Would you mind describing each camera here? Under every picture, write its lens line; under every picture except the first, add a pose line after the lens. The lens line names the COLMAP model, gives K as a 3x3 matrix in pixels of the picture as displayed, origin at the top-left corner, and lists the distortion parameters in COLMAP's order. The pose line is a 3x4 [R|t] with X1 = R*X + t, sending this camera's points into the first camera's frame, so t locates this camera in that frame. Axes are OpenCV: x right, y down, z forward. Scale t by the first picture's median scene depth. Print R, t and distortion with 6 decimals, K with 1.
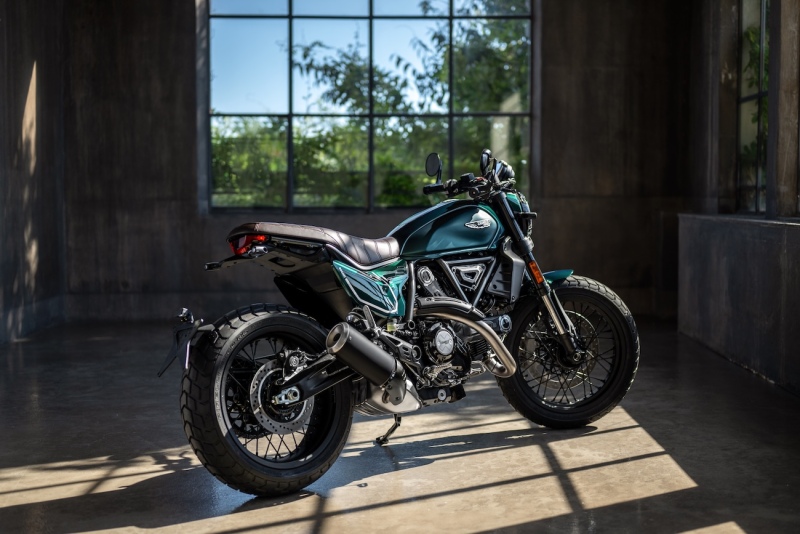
lens RADIAL K [[1239.6, 0, 402.8], [0, 1239.6, 263.8], [0, 0, 1]] dist [0.038579, 0.000000]
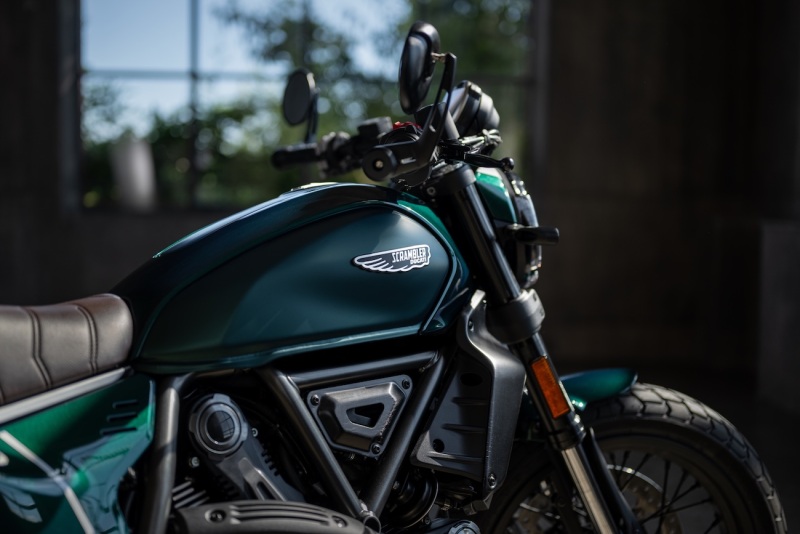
lens RADIAL K [[1239.6, 0, 392.6], [0, 1239.6, 270.2], [0, 0, 1]] dist [0.038579, 0.000000]
pose [[0.999787, 0.011273, 0.017270, 0.033007], [-0.011312, 0.999934, 0.002189, -0.017795], [-0.017244, -0.002384, 0.999848, 0.396116]]
